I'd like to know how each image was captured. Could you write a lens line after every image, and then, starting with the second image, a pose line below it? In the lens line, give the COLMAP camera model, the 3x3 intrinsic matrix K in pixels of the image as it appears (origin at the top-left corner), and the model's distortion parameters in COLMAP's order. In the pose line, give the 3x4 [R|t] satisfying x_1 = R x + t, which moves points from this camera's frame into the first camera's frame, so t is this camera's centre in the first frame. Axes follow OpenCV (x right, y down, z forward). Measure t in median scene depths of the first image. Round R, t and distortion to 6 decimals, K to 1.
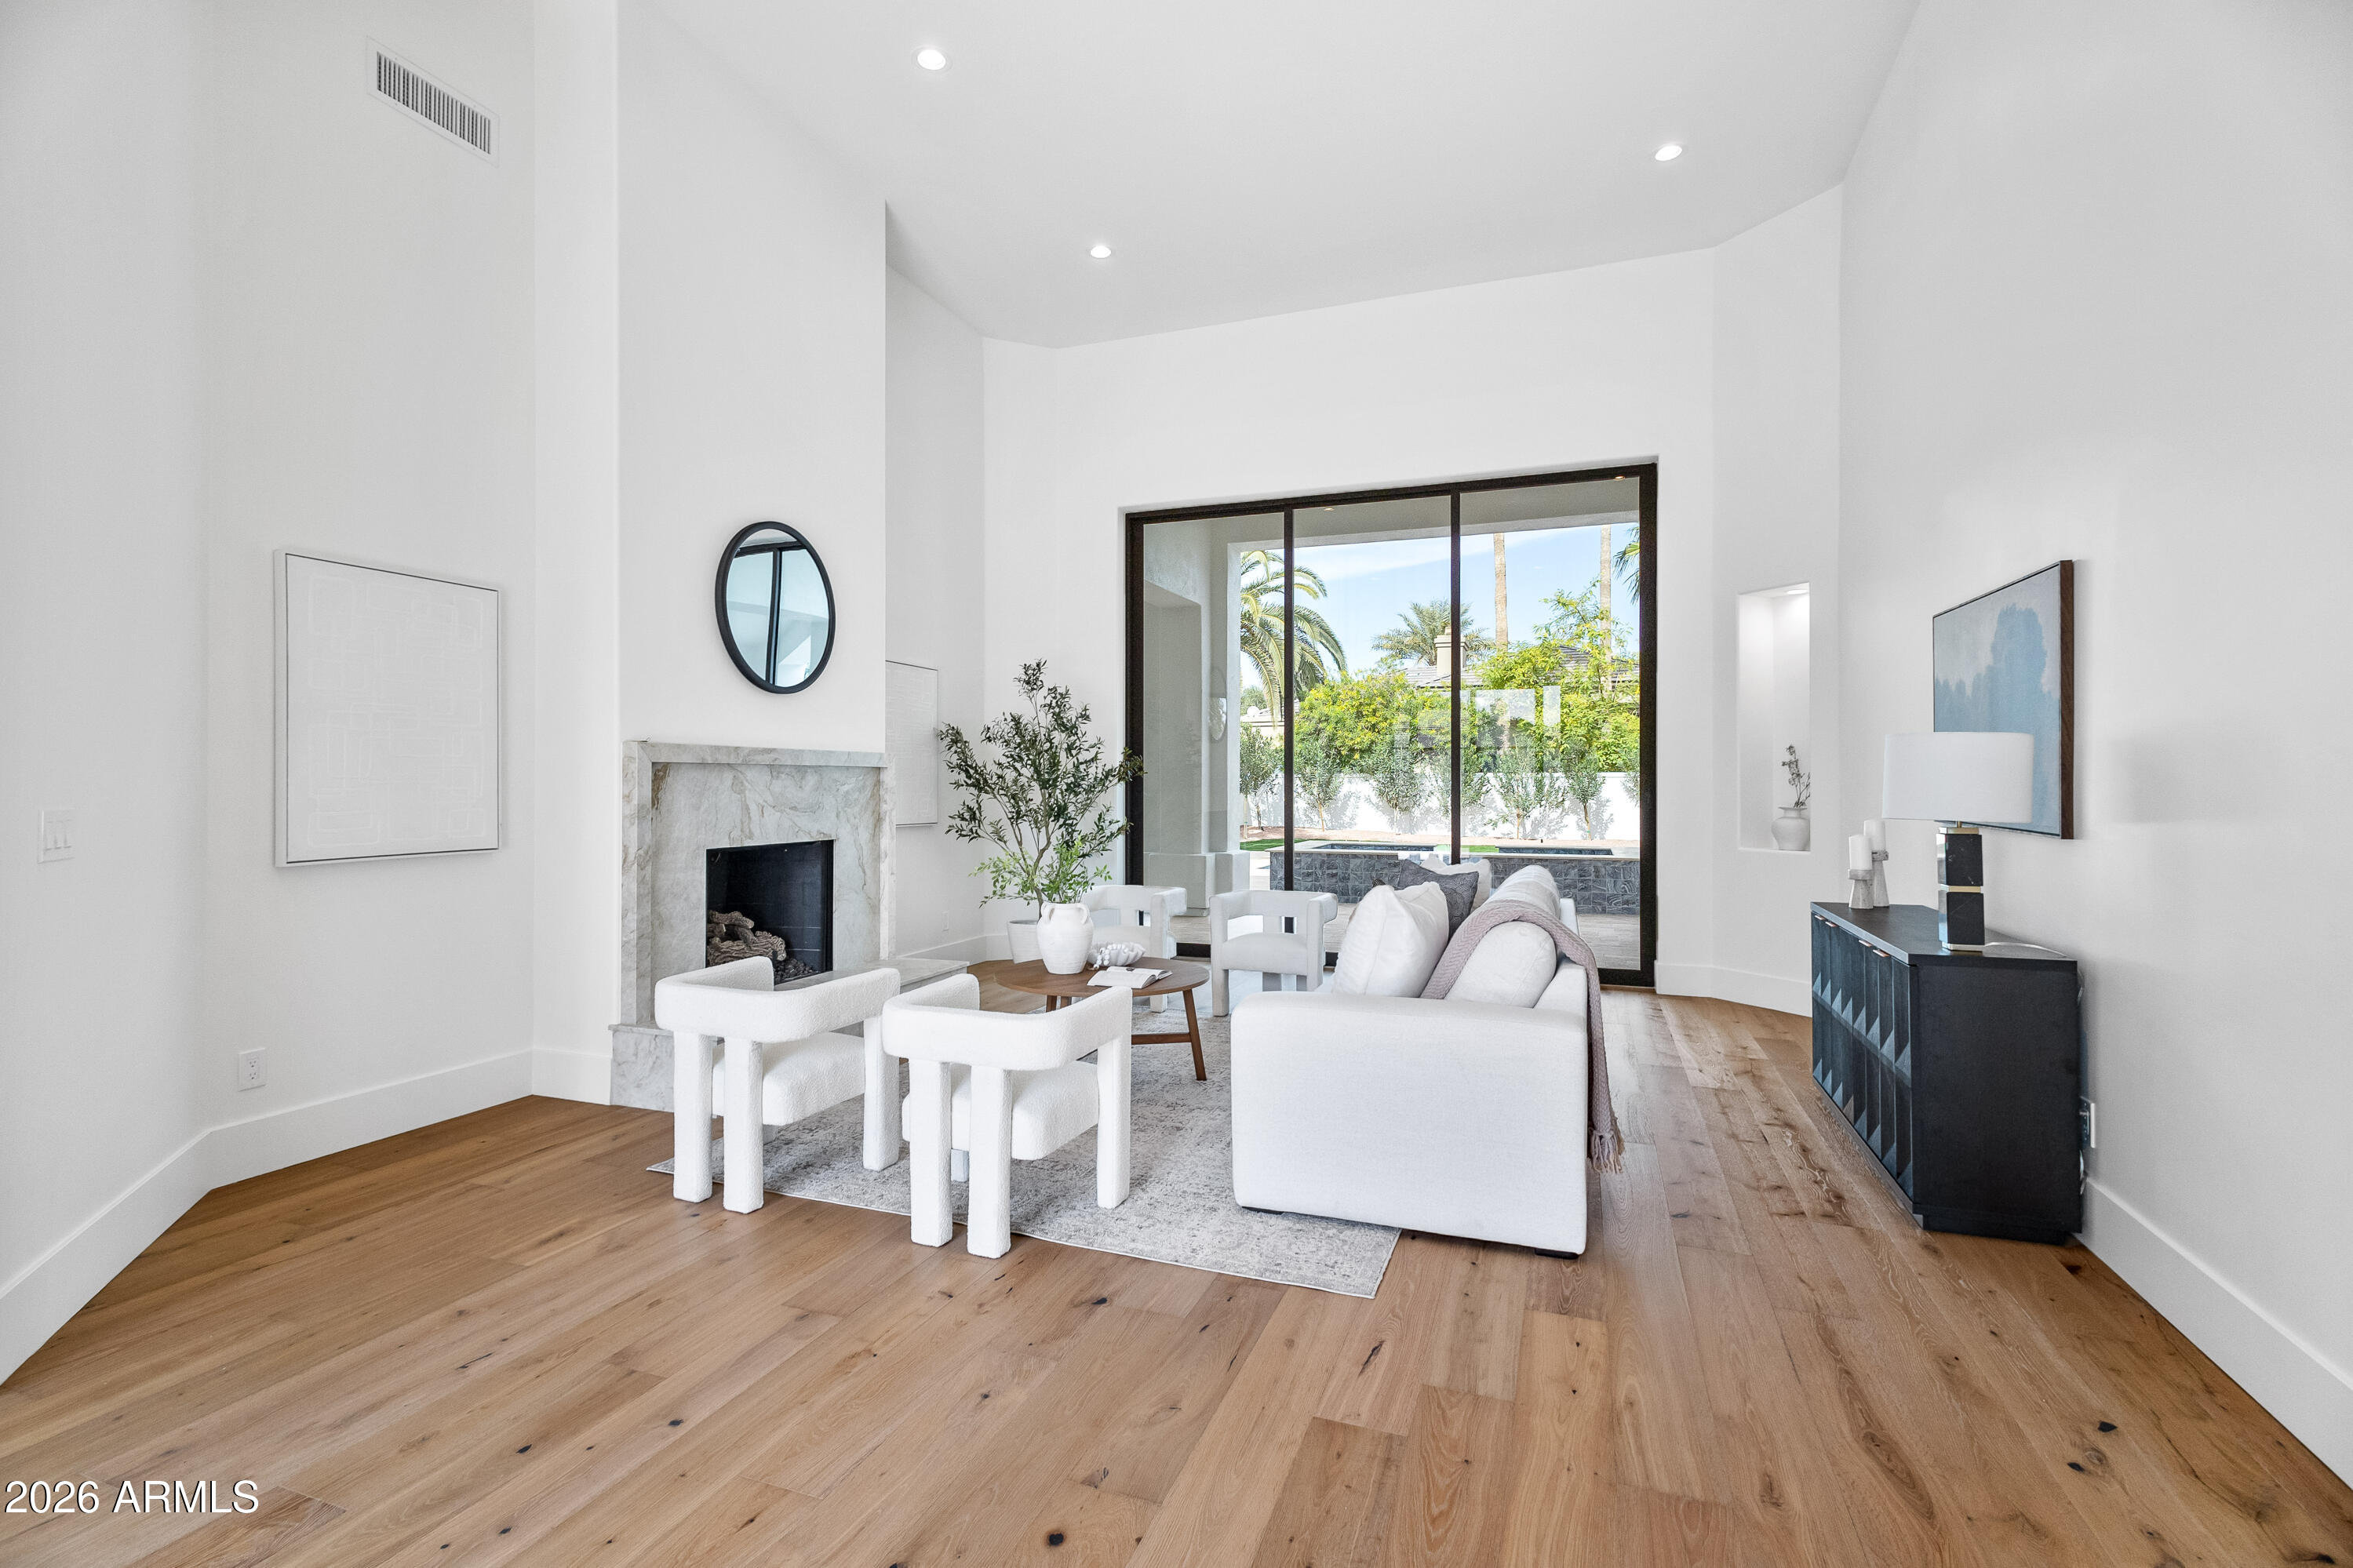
lens RADIAL K [[1111.1, 0, 1157.2], [0, 1111.1, 785.3], [0, 0, 1]] dist [0.005666, 0.000804]
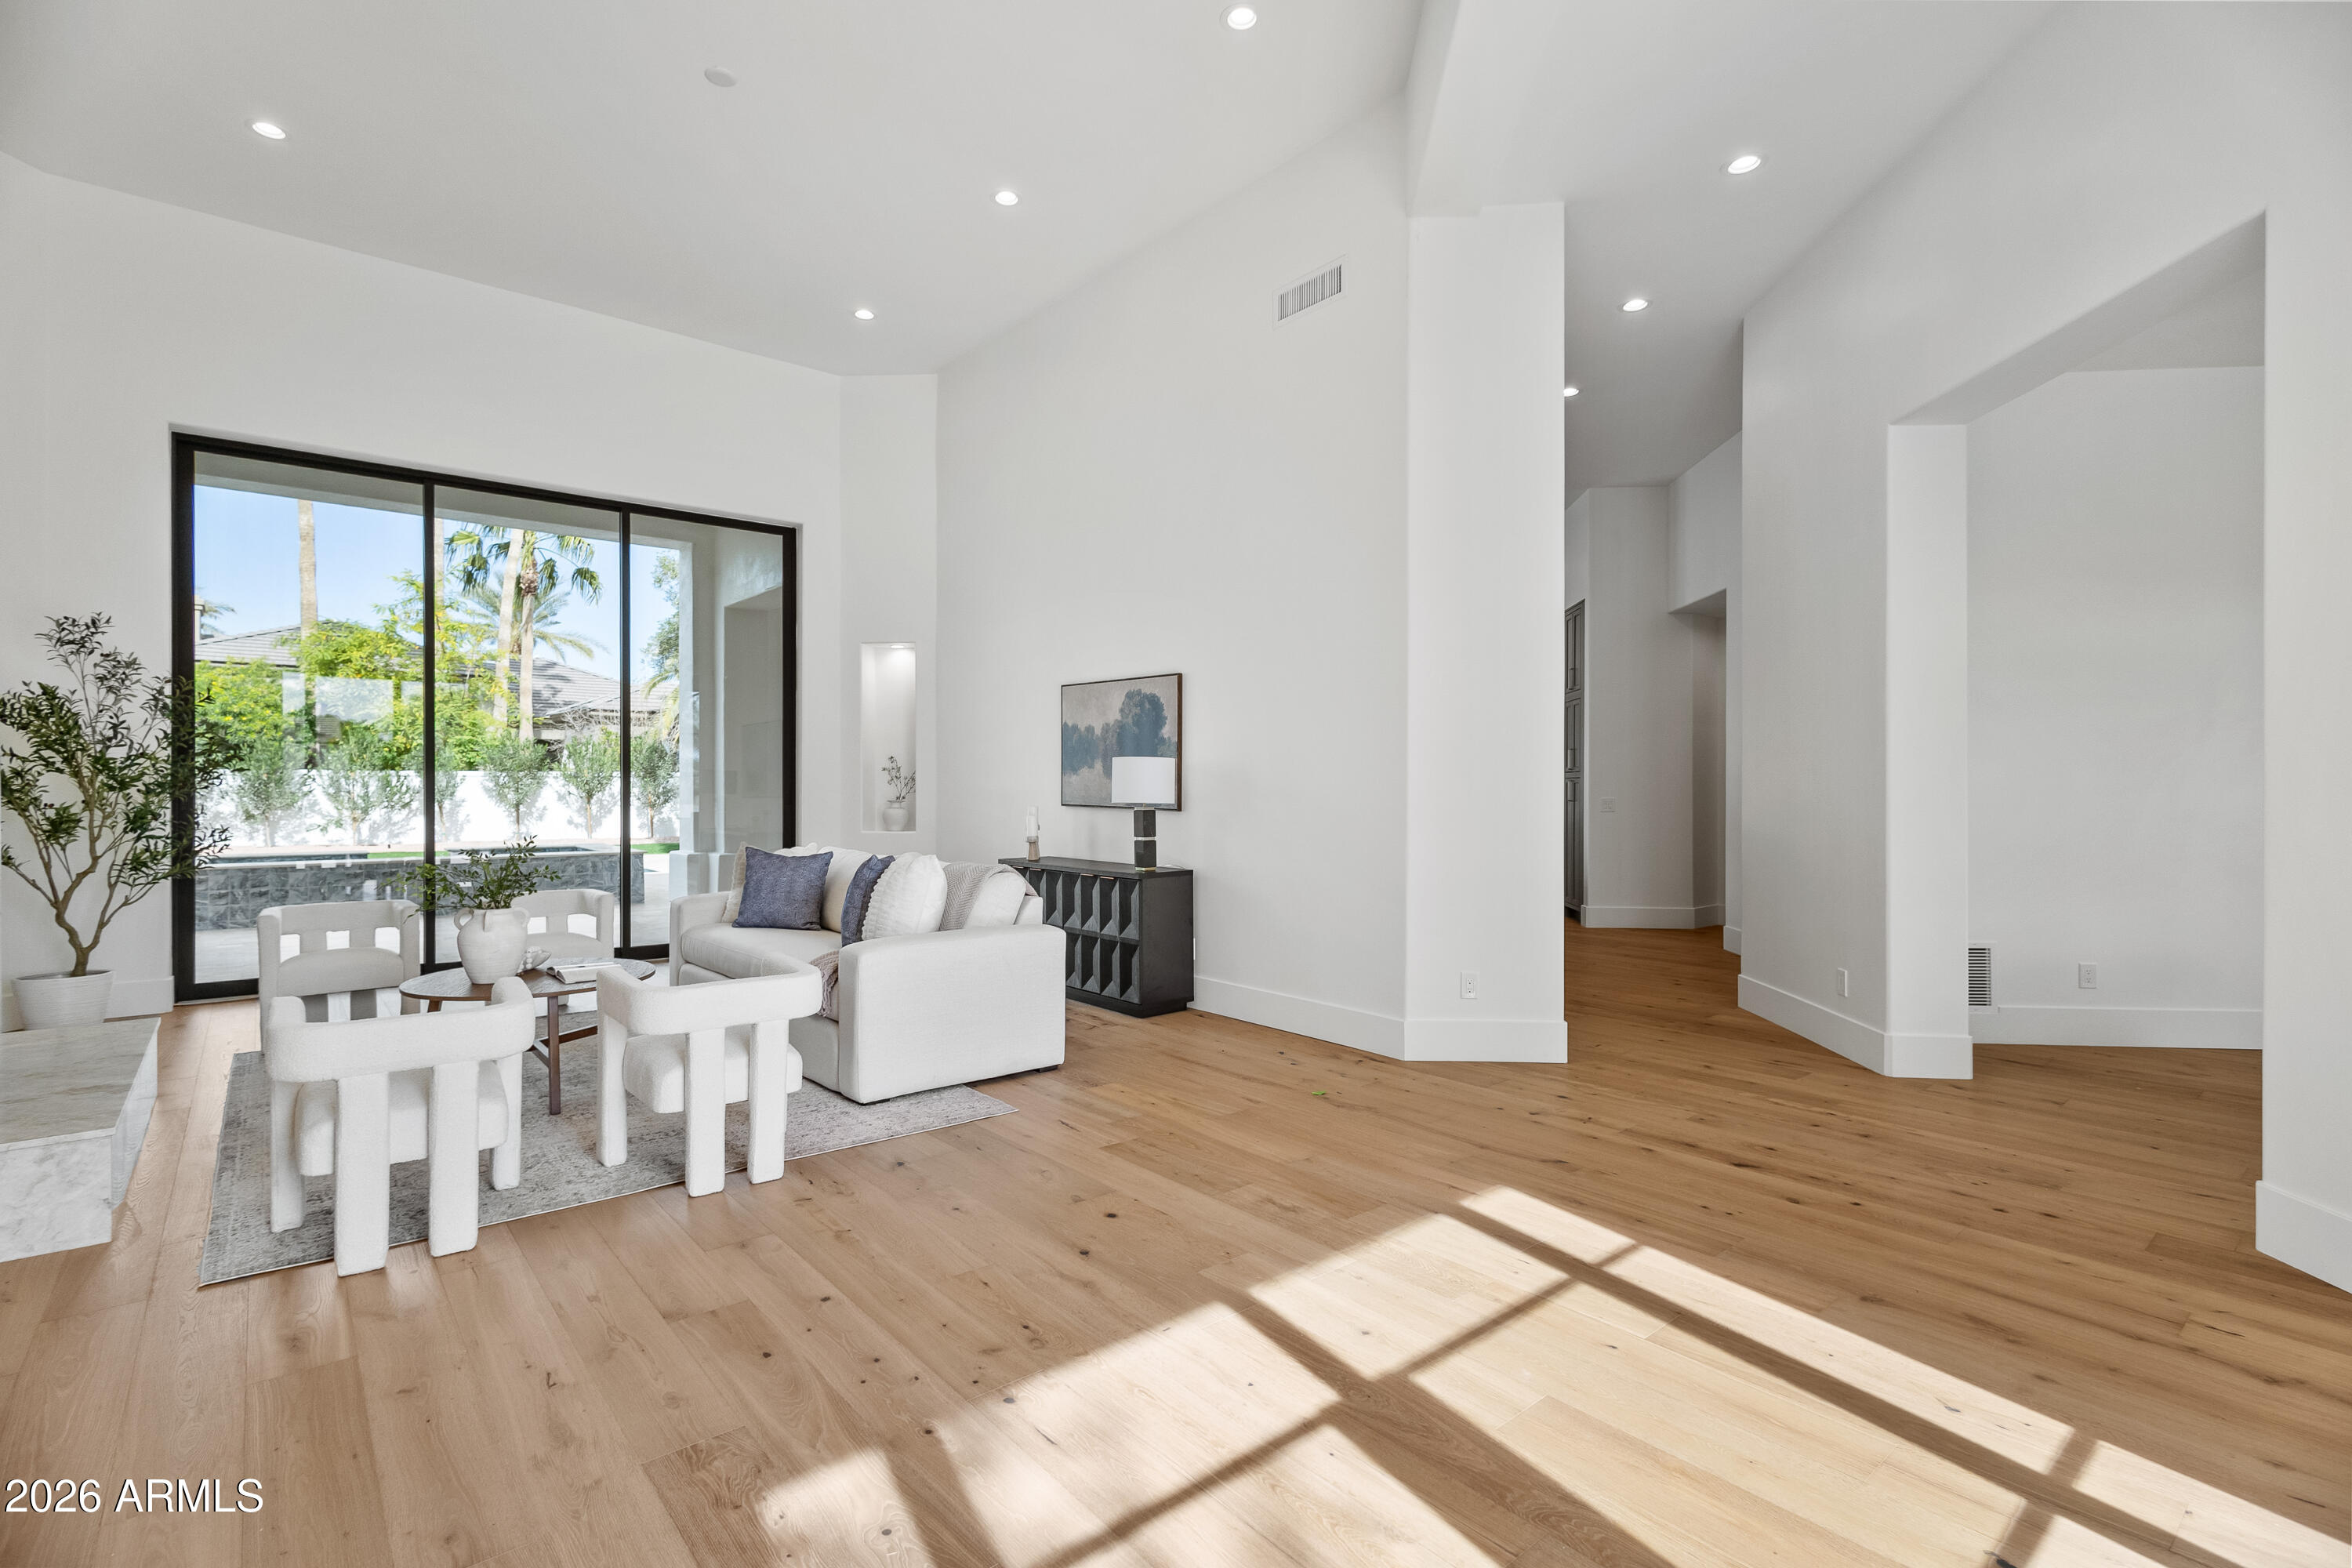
lens RADIAL K [[1086.1, 0, 1192.5], [0, 1086.1, 783.6], [0, 0, 1]] dist [0.003488, 0.000340]
pose [[0.473813, 0.000557, 0.880626, -0.628160], [0.000014, 1.000000, -0.000640, -0.000437], [-0.880626, 0.000316, 0.473812, 0.031996]]
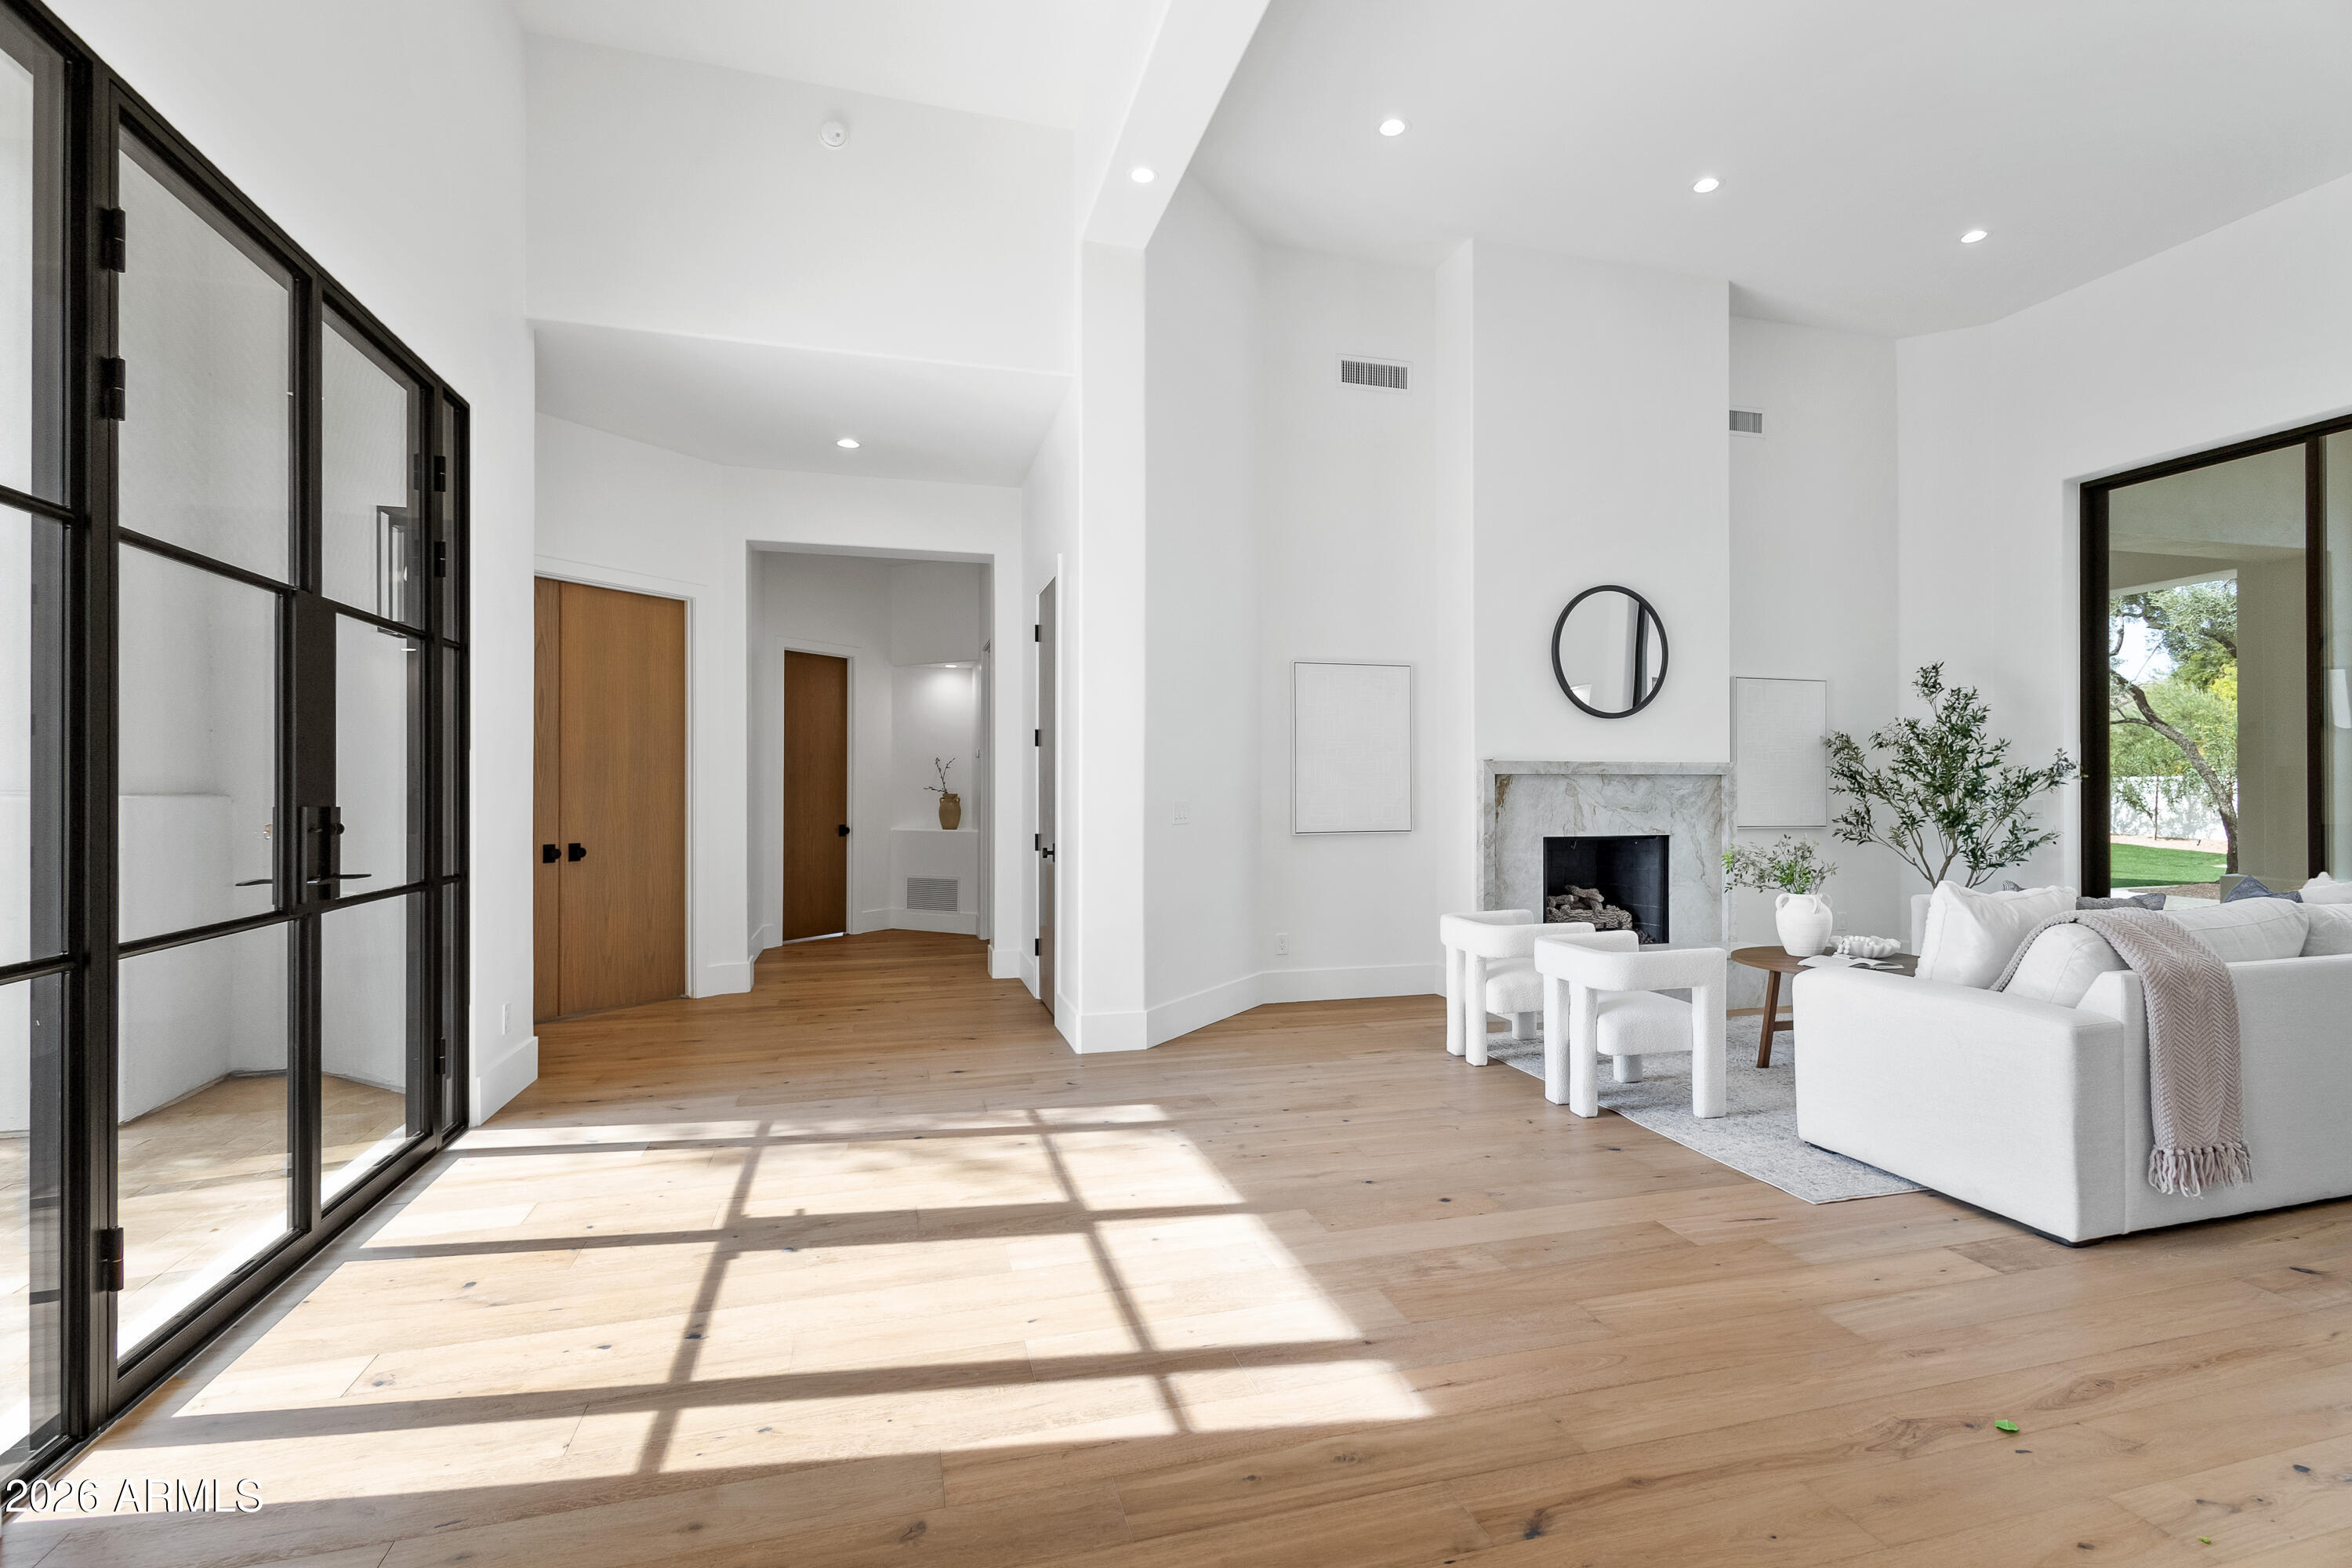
lens RADIAL K [[1137.1, 0, 1208.2], [0, 1137.1, 786.7], [0, 0, 1]] dist [0.000185, -0.000124]
pose [[0.606976, -0.001996, -0.794718, 0.475518], [-0.000541, 0.999996, -0.002925, 0.000061], [0.794720, 0.002205, 0.606972, -0.184675]]
